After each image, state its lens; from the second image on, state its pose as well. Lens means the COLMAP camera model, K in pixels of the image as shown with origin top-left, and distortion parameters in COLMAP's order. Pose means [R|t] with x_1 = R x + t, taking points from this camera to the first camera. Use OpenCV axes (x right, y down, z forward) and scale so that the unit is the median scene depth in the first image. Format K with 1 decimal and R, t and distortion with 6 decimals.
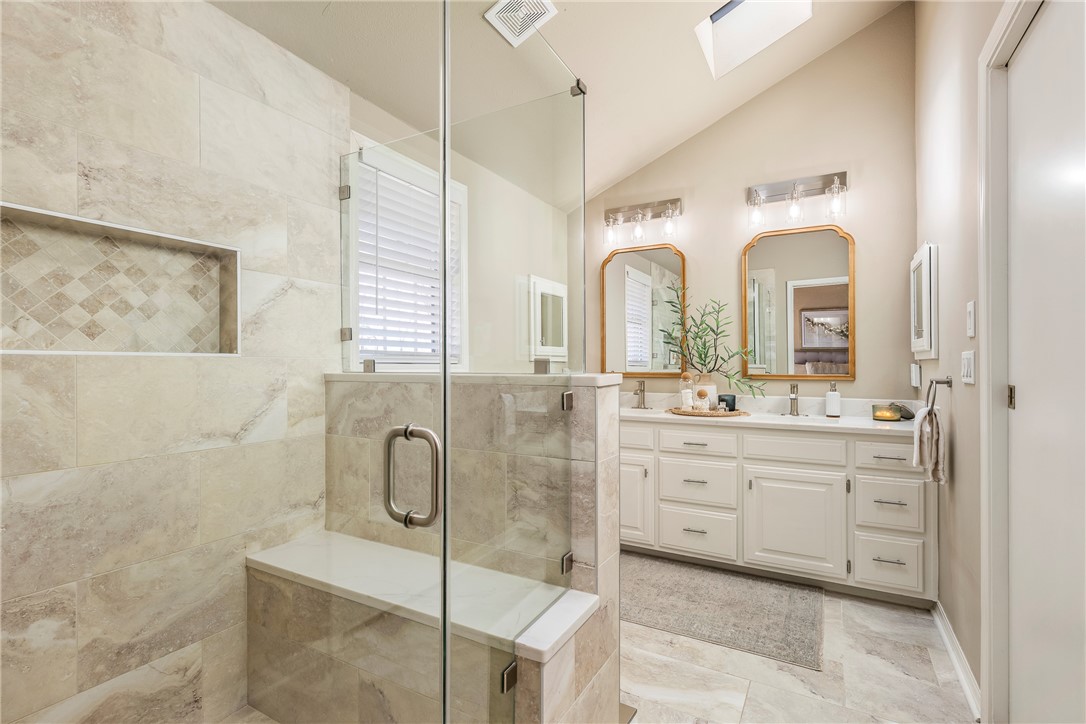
lens RADIAL K [[519.4, 0, 537.7], [0, 519.4, 361.1], [0, 0, 1]] dist [-0.003613, -0.000008]
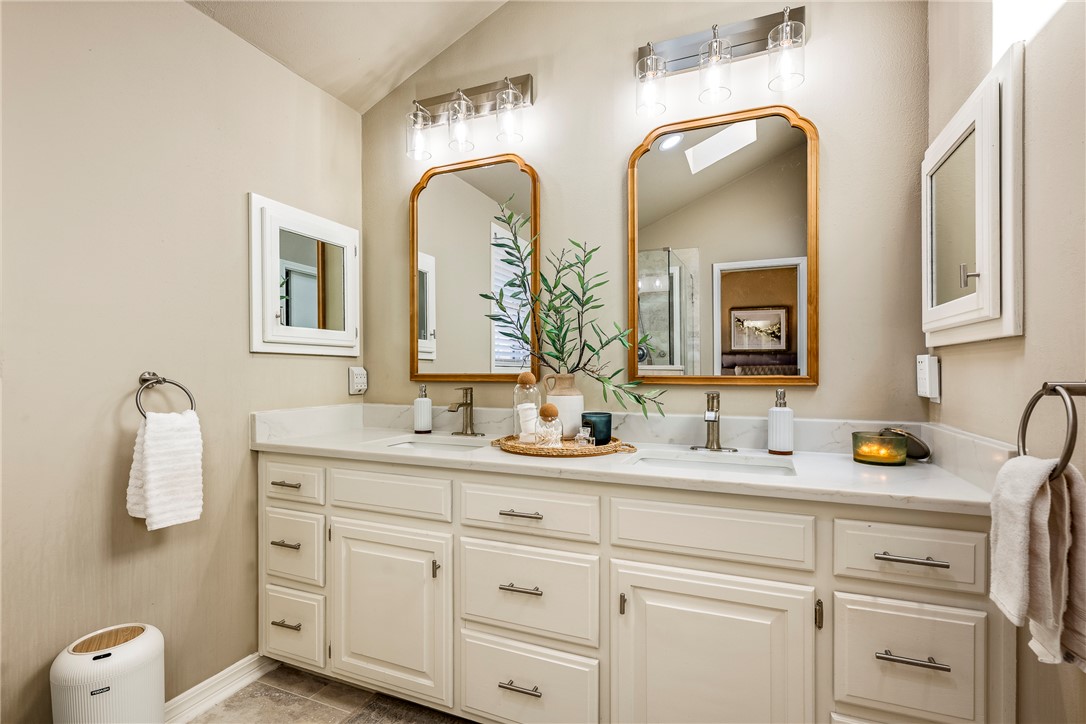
lens RADIAL K [[519.4, 0, 543.9], [0, 519.4, 368.6], [0, 0, 1]] dist [-0.003613, -0.000008]
pose [[0.992434, 0.002319, 0.122761, 0.145321], [-0.002455, 0.999997, 0.000953, 0.010642], [-0.122758, -0.001247, 0.992436, 0.278304]]
